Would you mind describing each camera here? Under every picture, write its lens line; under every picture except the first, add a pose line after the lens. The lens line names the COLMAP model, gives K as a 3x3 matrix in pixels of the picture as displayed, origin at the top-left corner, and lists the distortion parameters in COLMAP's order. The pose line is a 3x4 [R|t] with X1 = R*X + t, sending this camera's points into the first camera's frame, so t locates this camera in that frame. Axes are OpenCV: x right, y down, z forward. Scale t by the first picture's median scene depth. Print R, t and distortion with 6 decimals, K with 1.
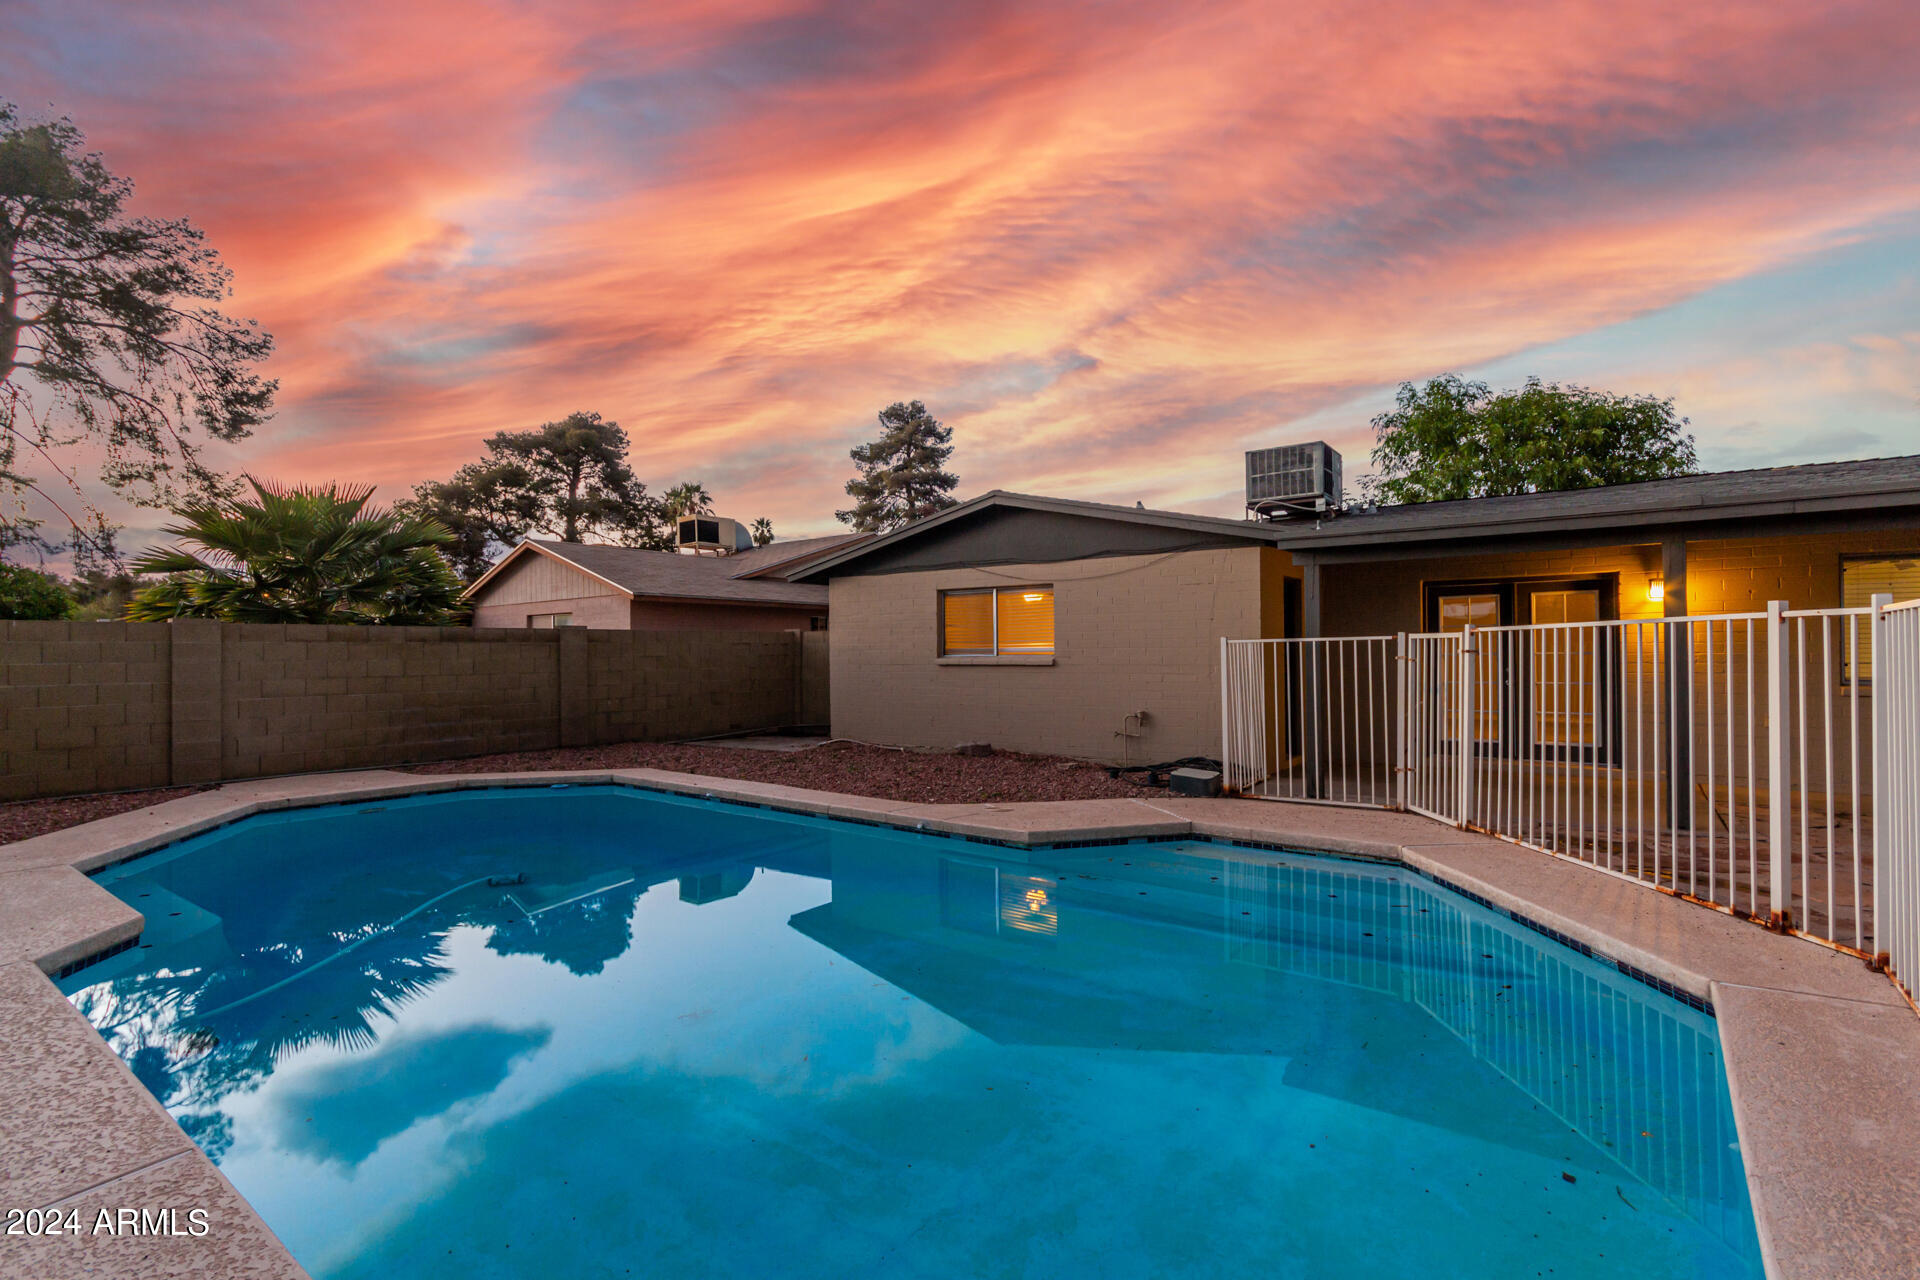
lens RADIAL K [[891.1, 0, 960.9], [0, 891.1, 648.7], [0, 0, 1]] dist [-0.001381, -0.000729]
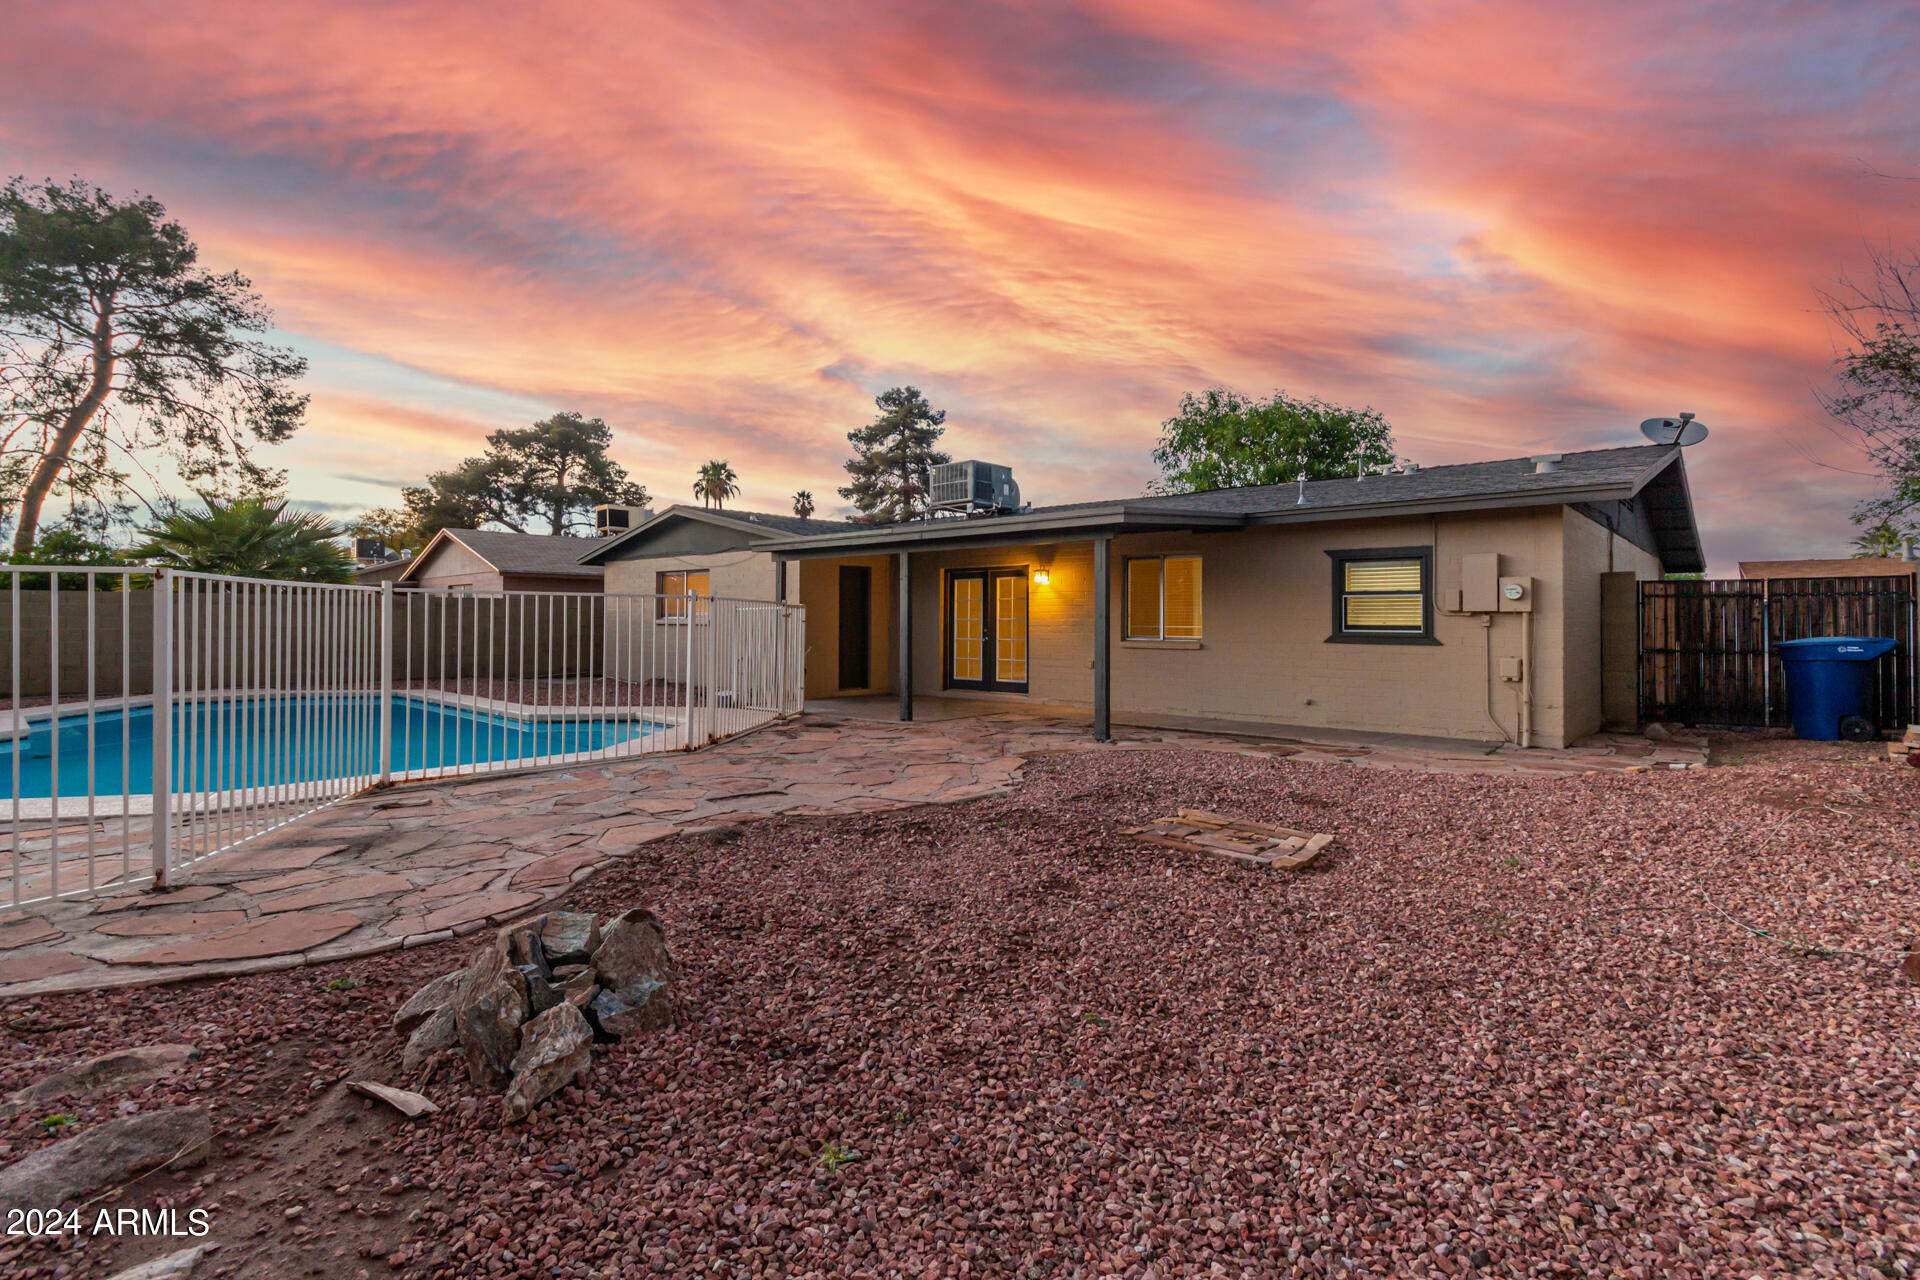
lens RADIAL K [[891.1, 0, 970.1], [0, 891.1, 610.3], [0, 0, 1]] dist [-0.001381, -0.000729]
pose [[0.996872, 0.008440, -0.078581, 0.252534], [-0.008929, 0.999943, -0.005877, 0.000054], [0.078527, 0.006560, 0.996890, -0.166676]]
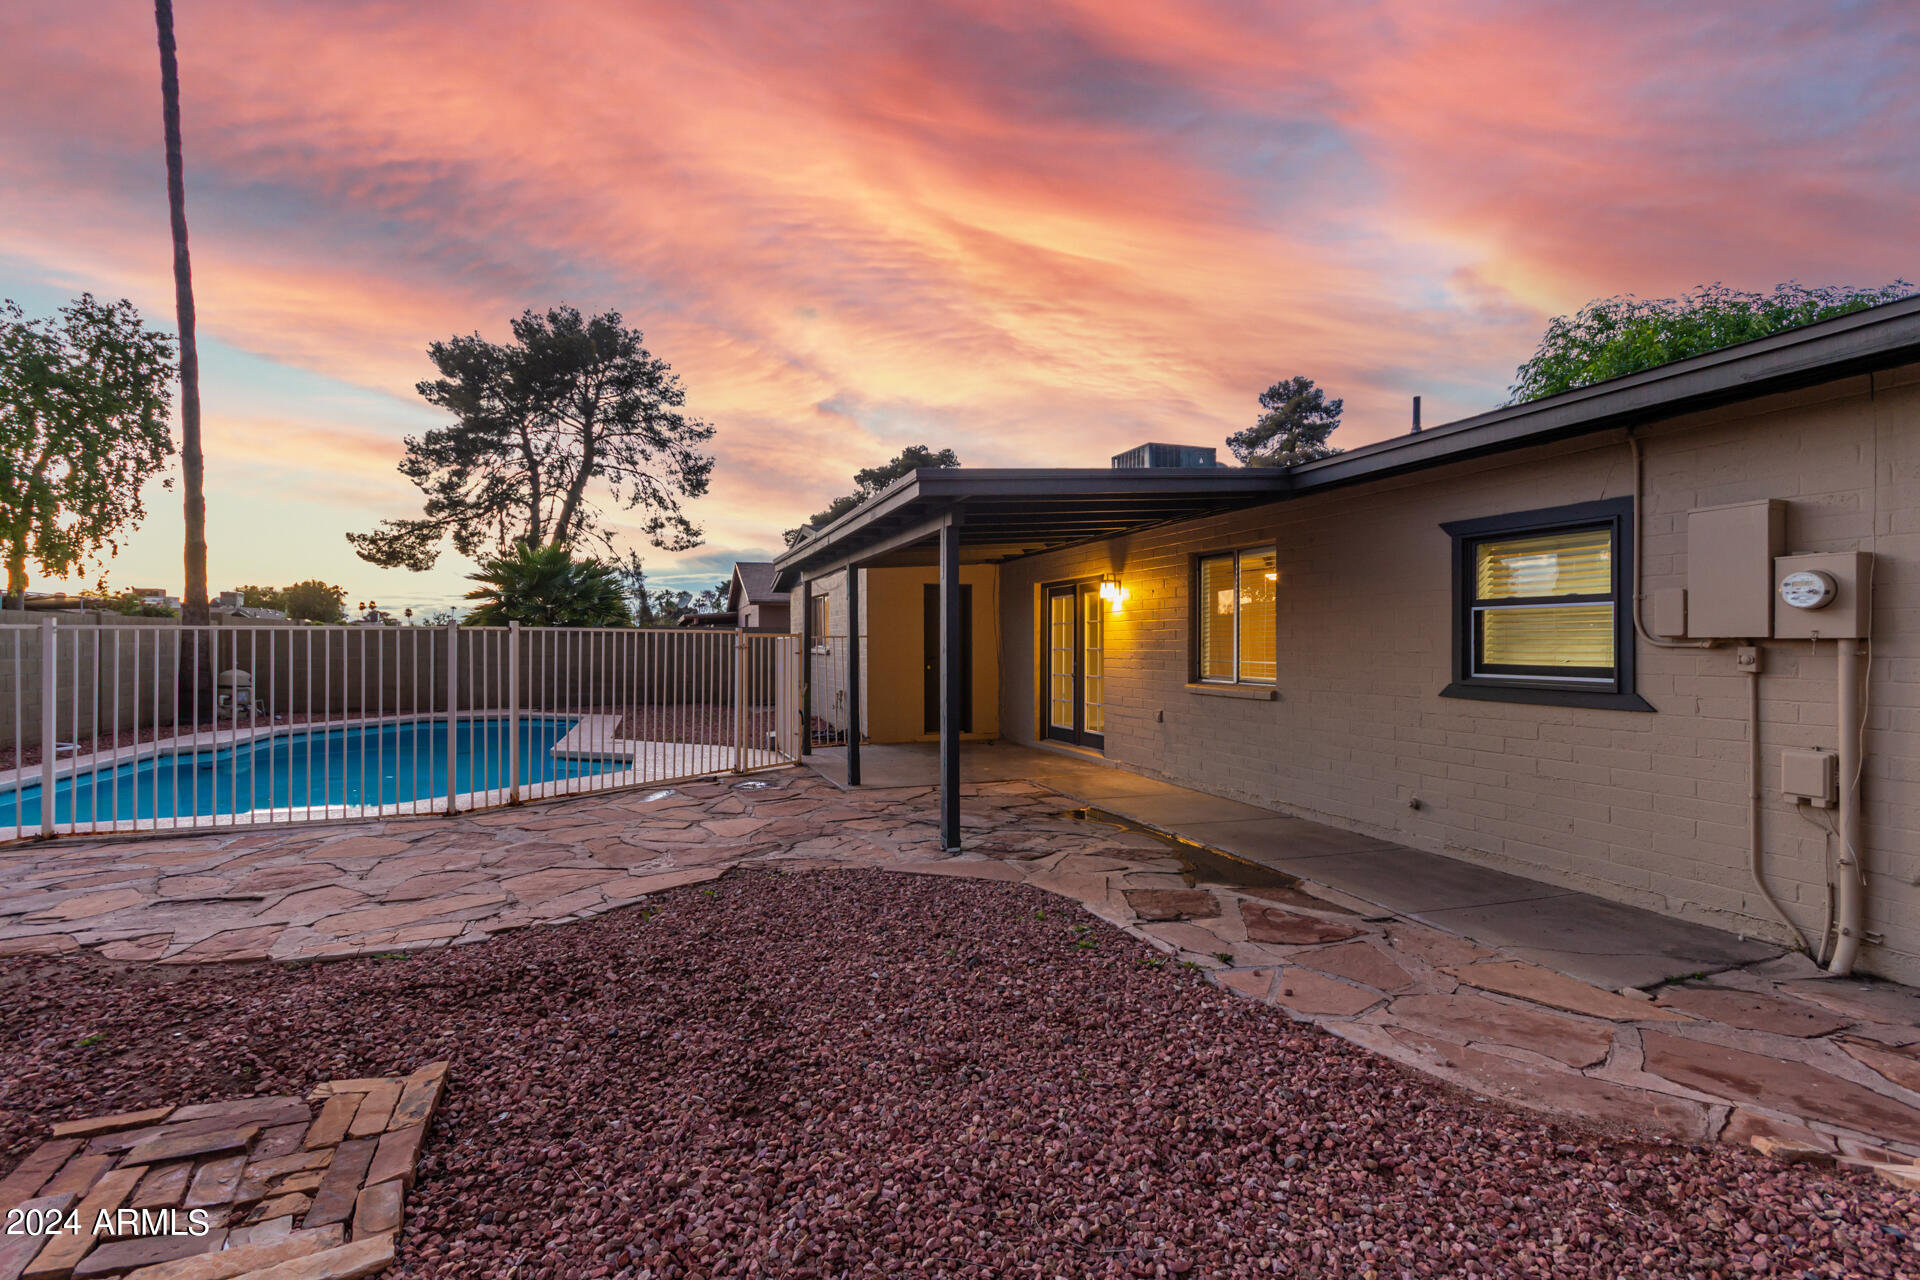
lens RADIAL K [[891.1, 0, 962.0], [0, 891.1, 642.8], [0, 0, 1]] dist [-0.001381, -0.000729]
pose [[0.836310, 0.003054, -0.548248, 0.396835], [0.002144, 0.999959, 0.008841, -0.004126], [0.548253, -0.008570, 0.836269, -0.002195]]
